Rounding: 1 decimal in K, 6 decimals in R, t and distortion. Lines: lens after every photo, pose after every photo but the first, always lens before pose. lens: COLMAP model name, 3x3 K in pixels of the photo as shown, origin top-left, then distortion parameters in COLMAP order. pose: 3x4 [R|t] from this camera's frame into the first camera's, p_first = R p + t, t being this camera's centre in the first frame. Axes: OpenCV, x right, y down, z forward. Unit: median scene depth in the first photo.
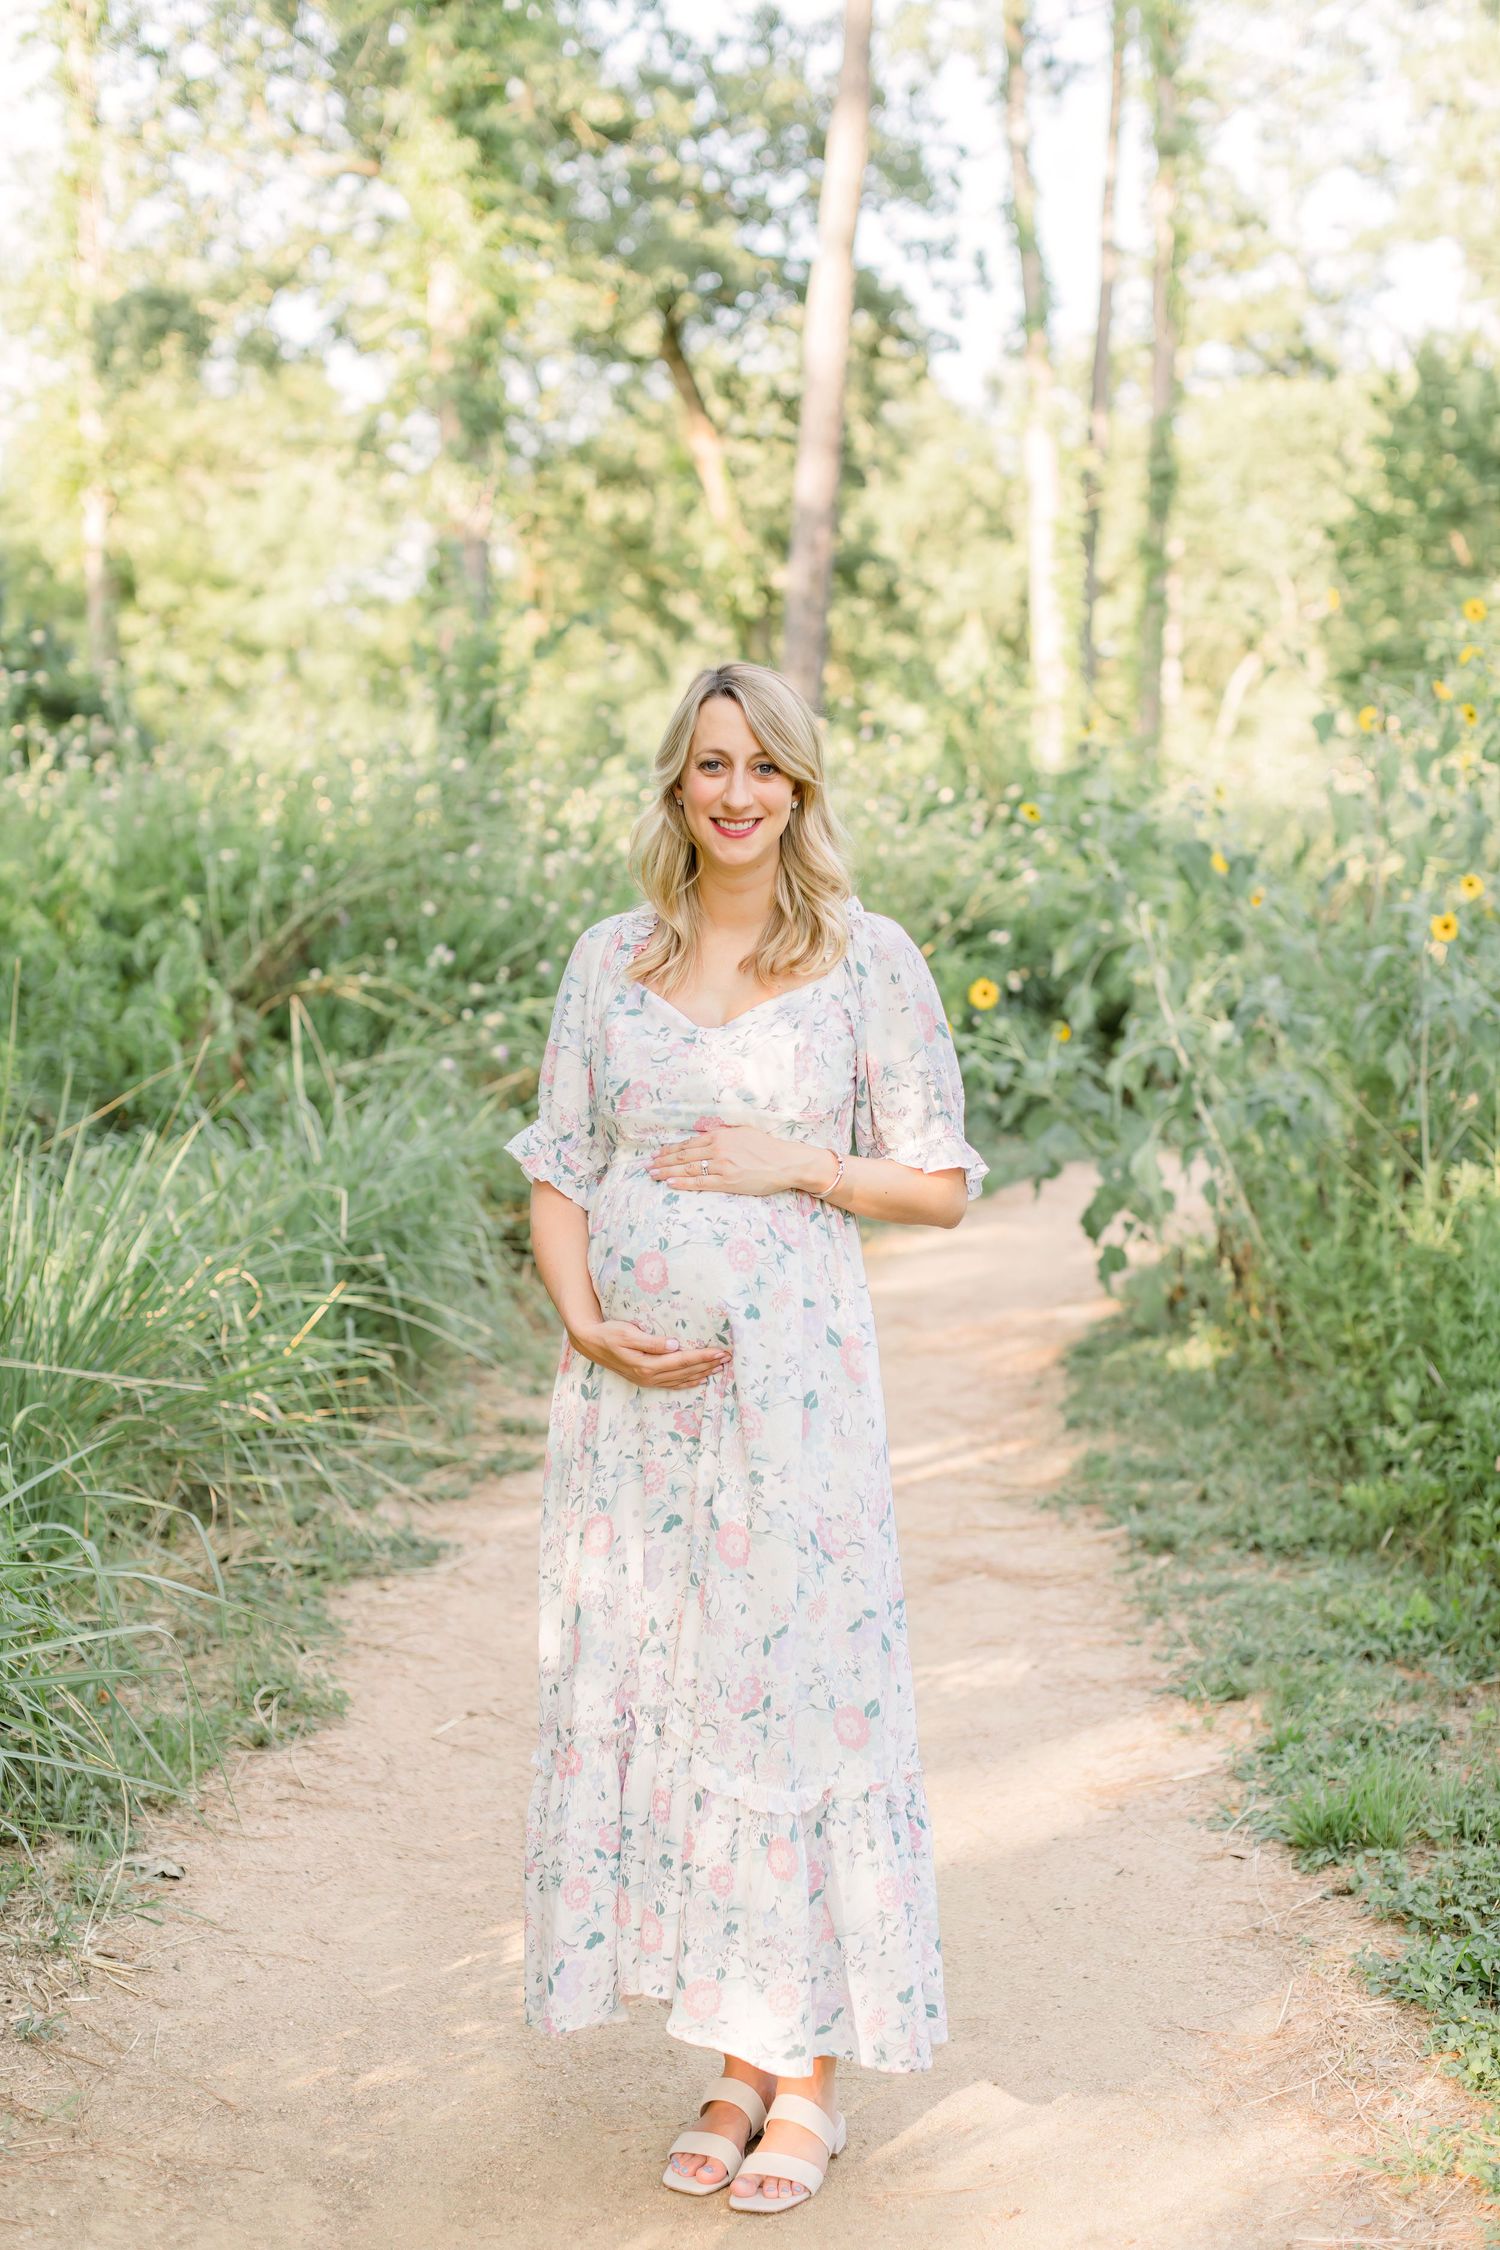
lens RADIAL K [[3273.8, 0, 745.9], [0, 3273.8, 1141.3], [0, 0, 1]] dist [0.028468, 0.000000]
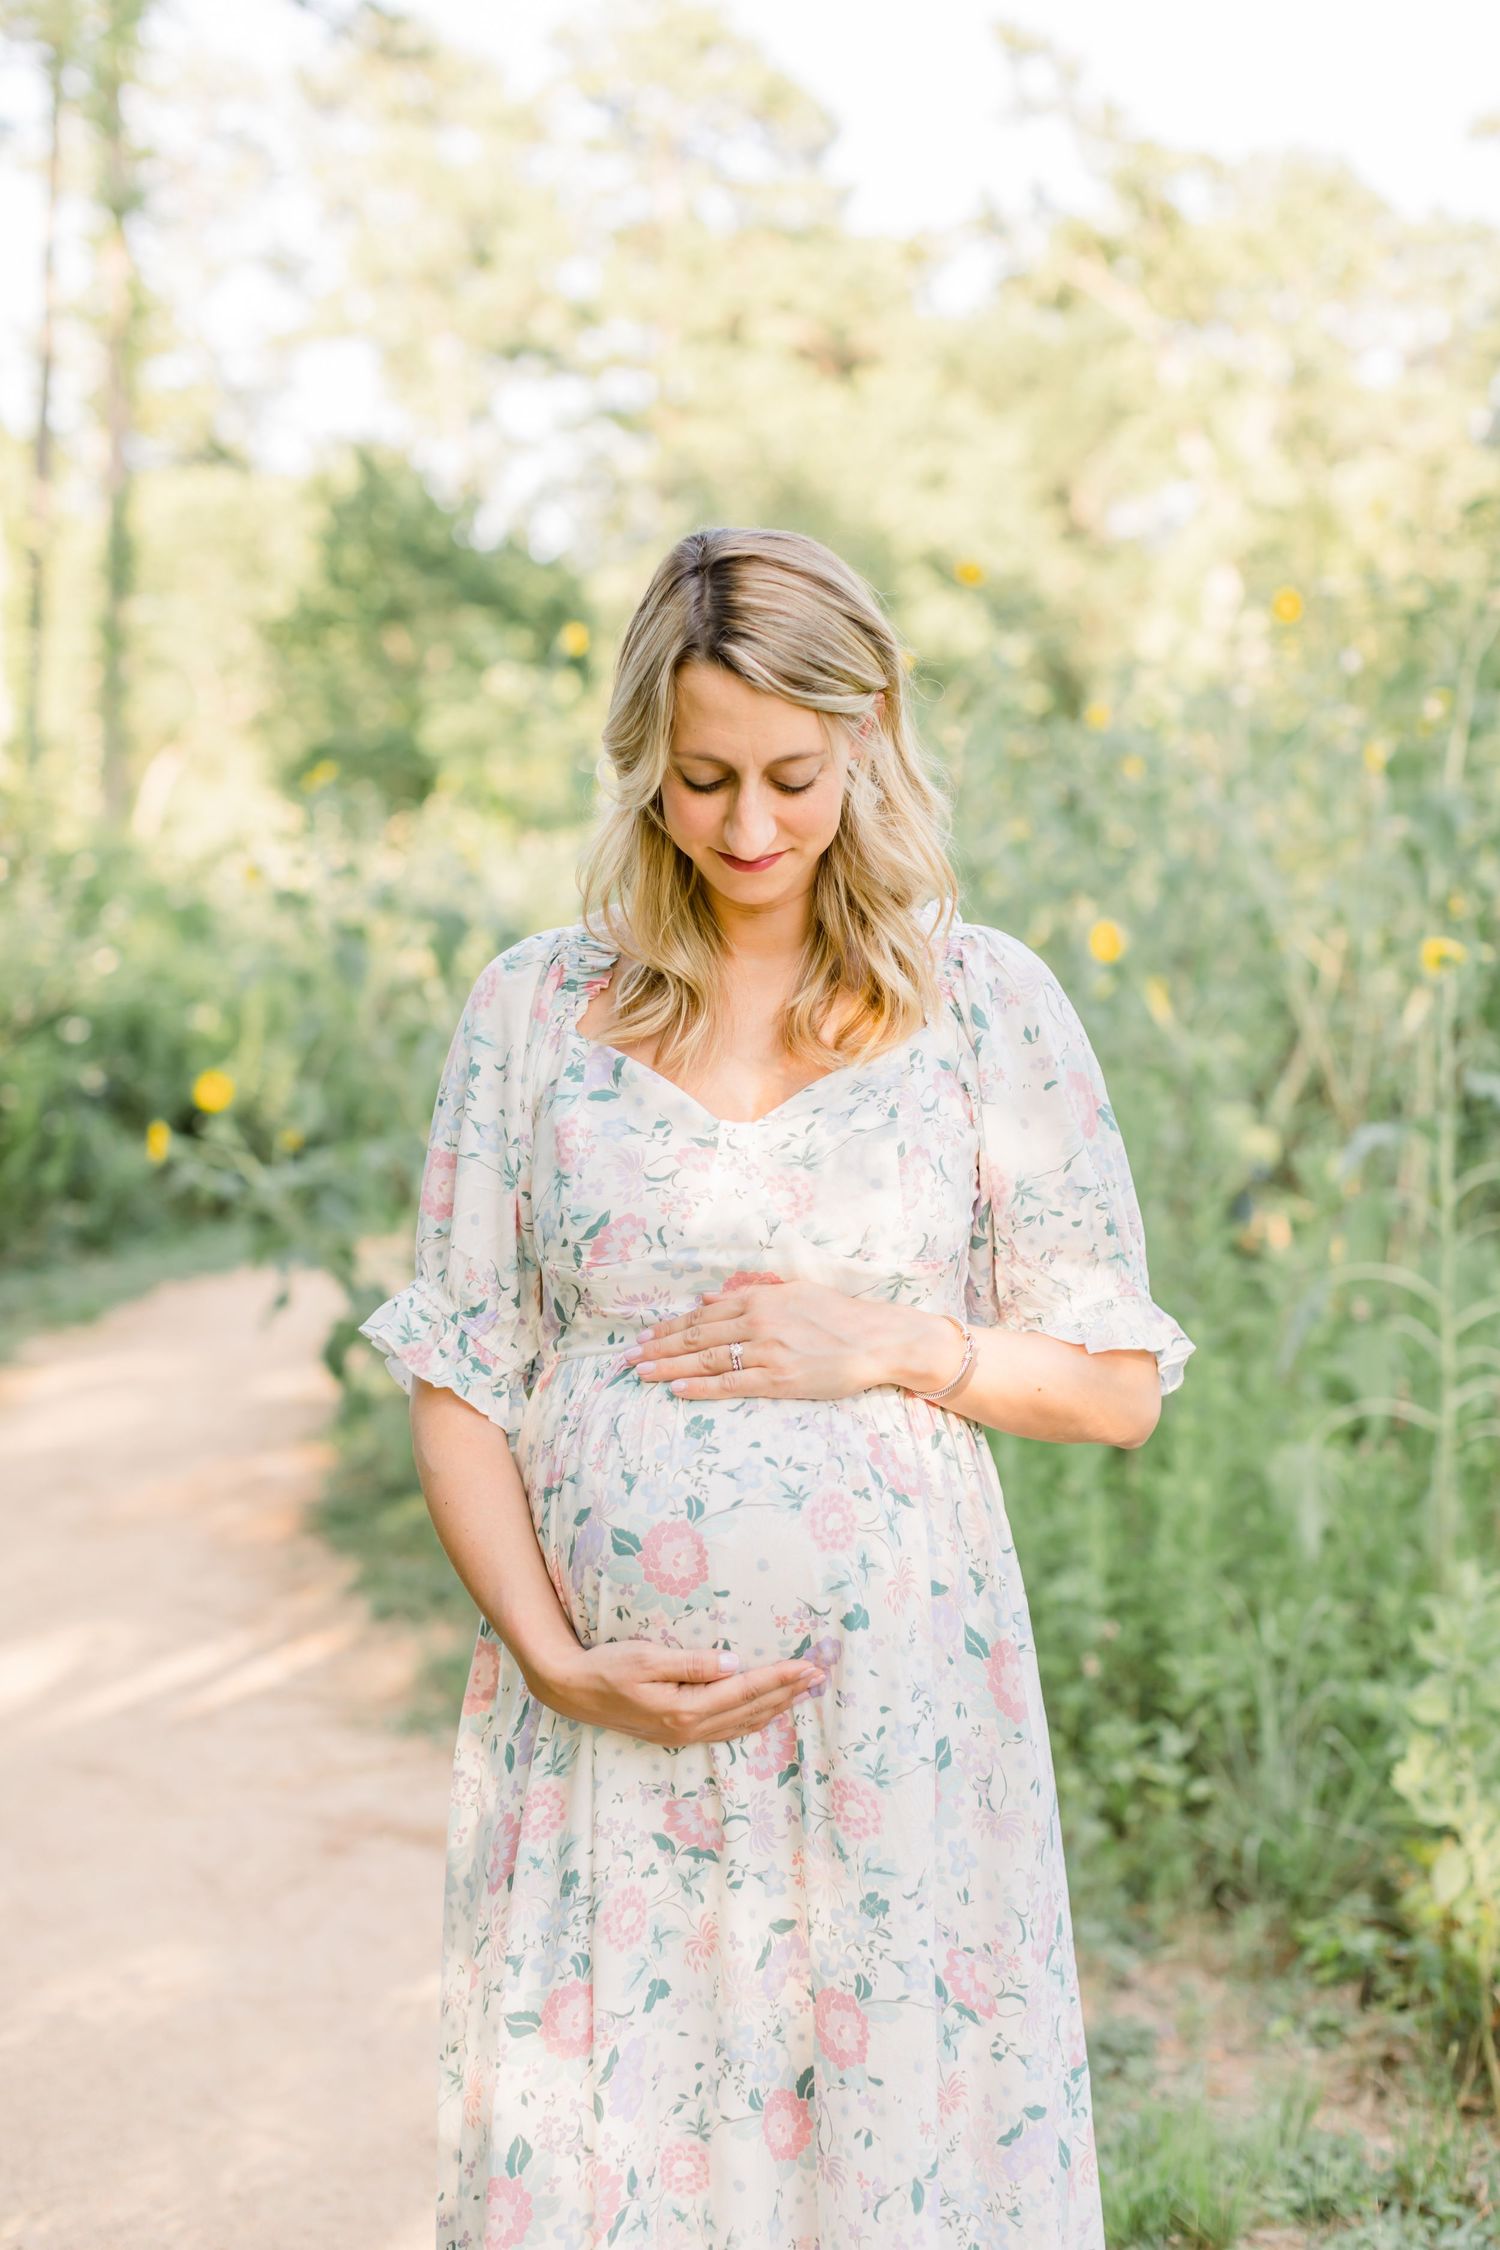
lens RADIAL K [[3273.8, 0, 746.0], [0, 3273.8, 1112.0], [0, 0, 1]] dist [0.028468, 0.000000]
pose [[0.944588, -0.001612, 0.328255, -0.043872], [0.013988, 0.999277, -0.035345, -0.003270], [-0.327961, 0.037978, 0.943928, 0.099449]]
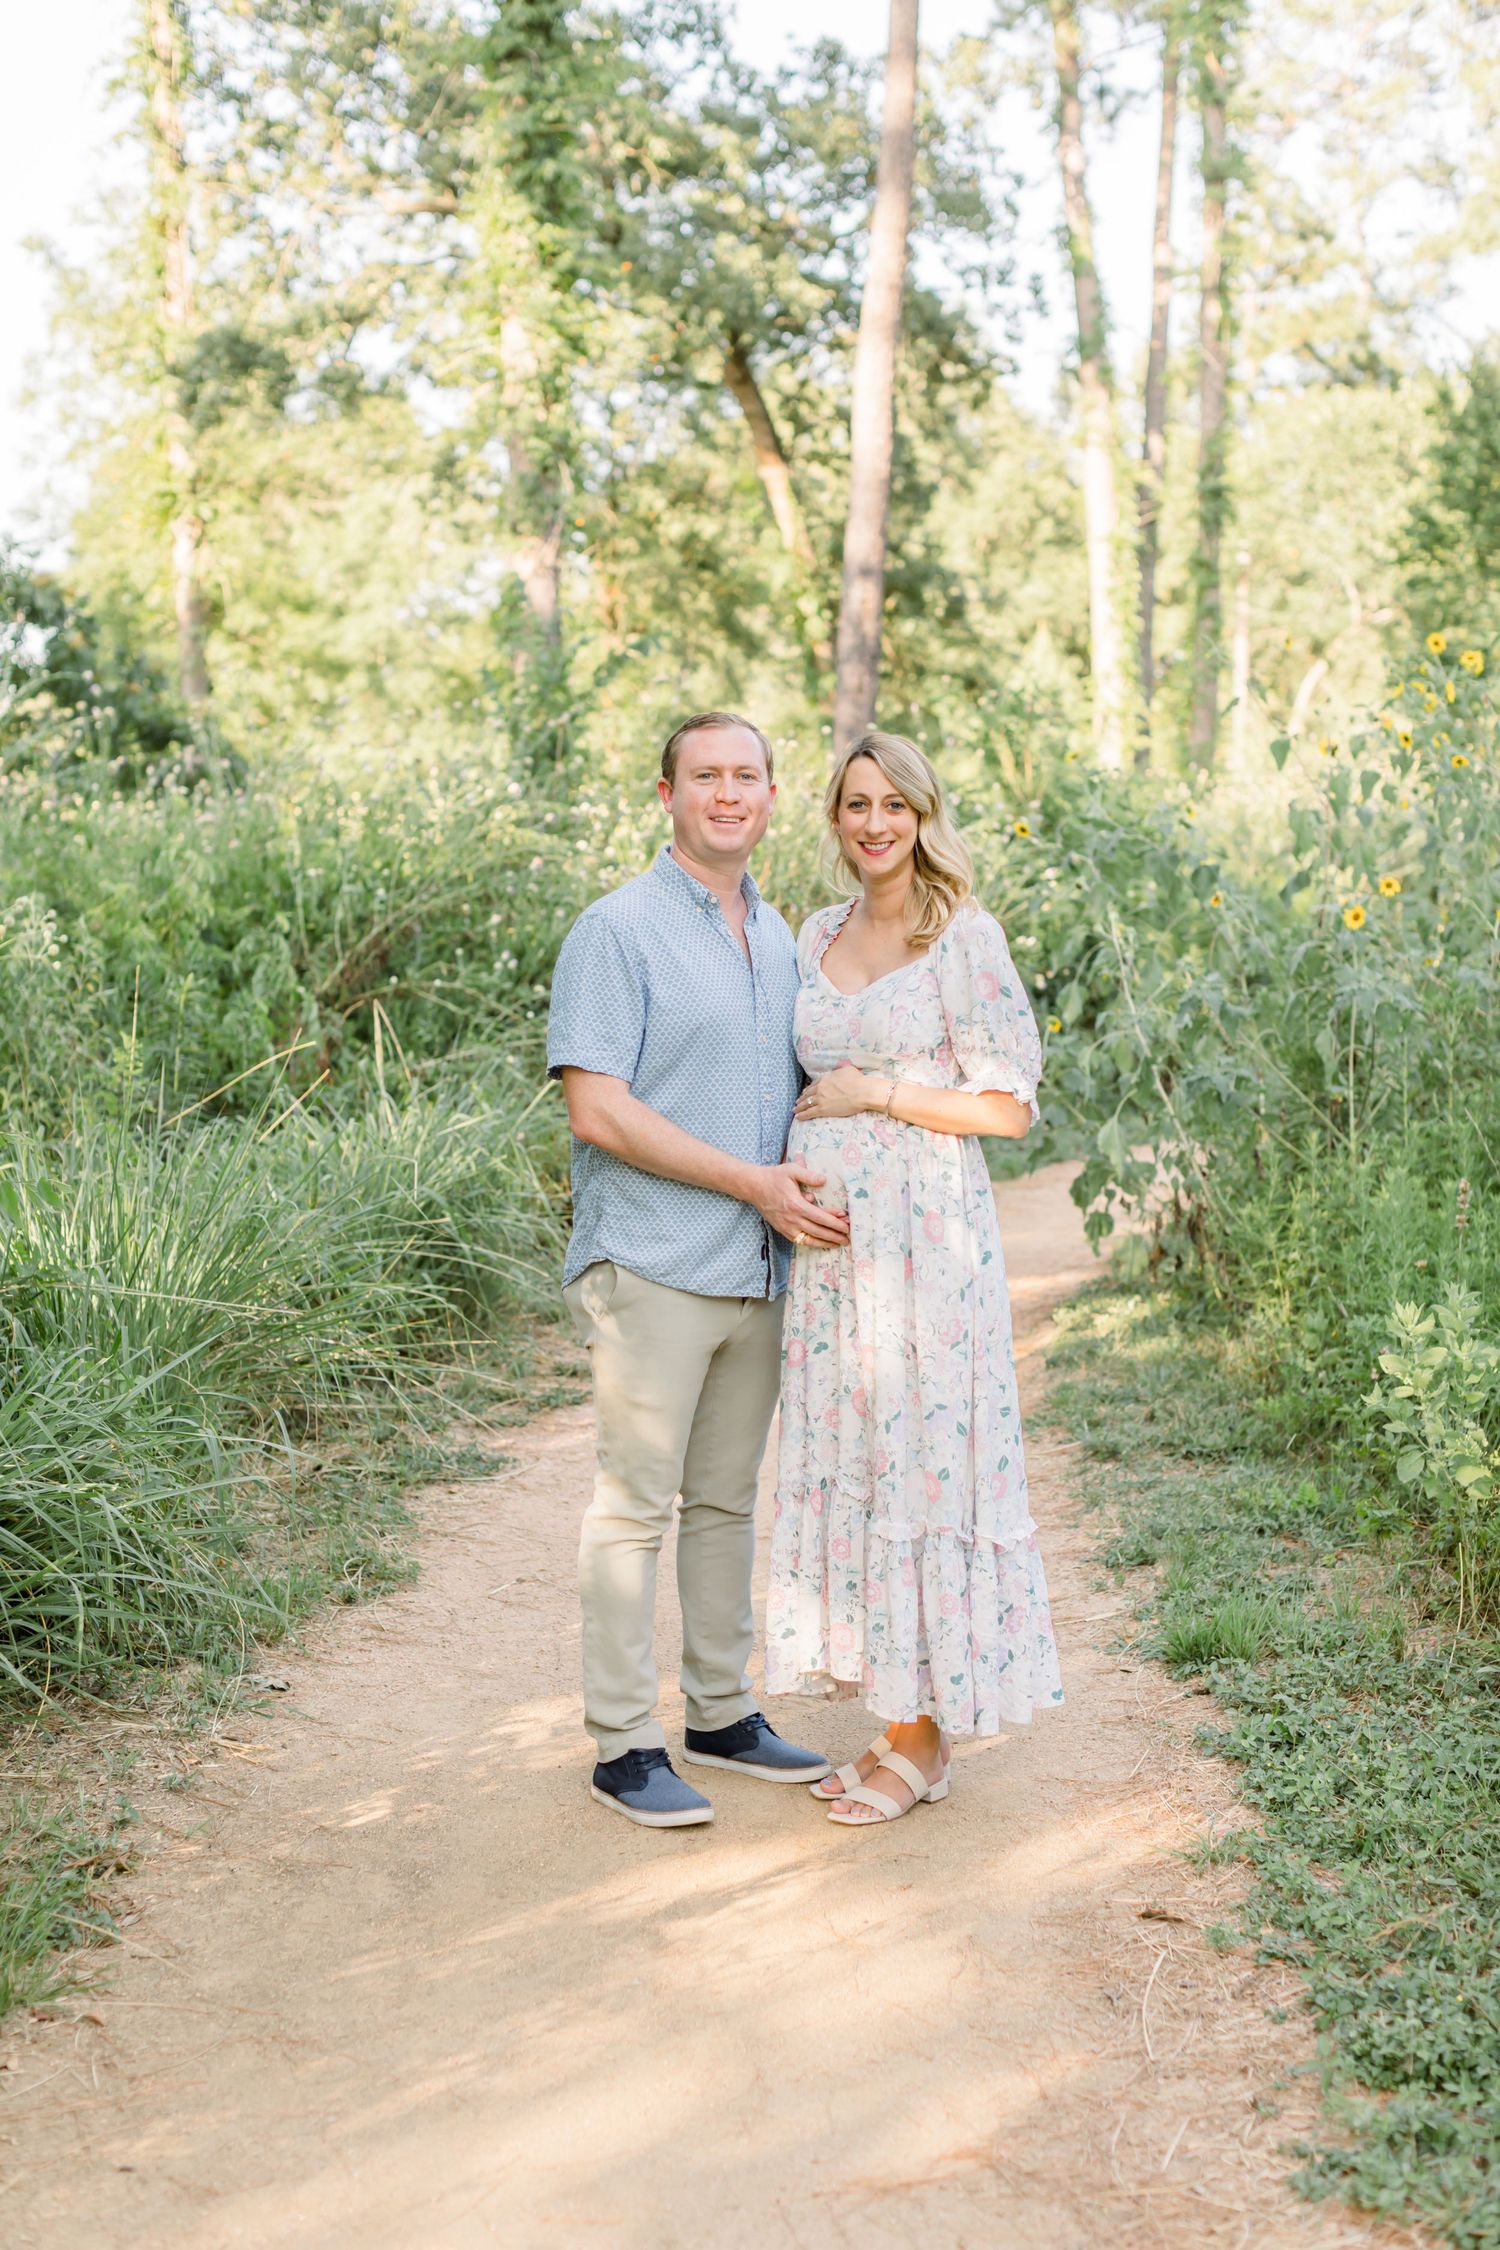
lens RADIAL K [[3273.8, 0, 755.3], [0, 3273.8, 1149.1], [0, 0, 1]] dist [0.028468, 0.000000]
pose [[0.999696, -0.008263, -0.023240, 0.010048], [0.008263, 0.999966, -0.000089, 0.004498], [0.023240, -0.000103, 0.999730, -0.065590]]
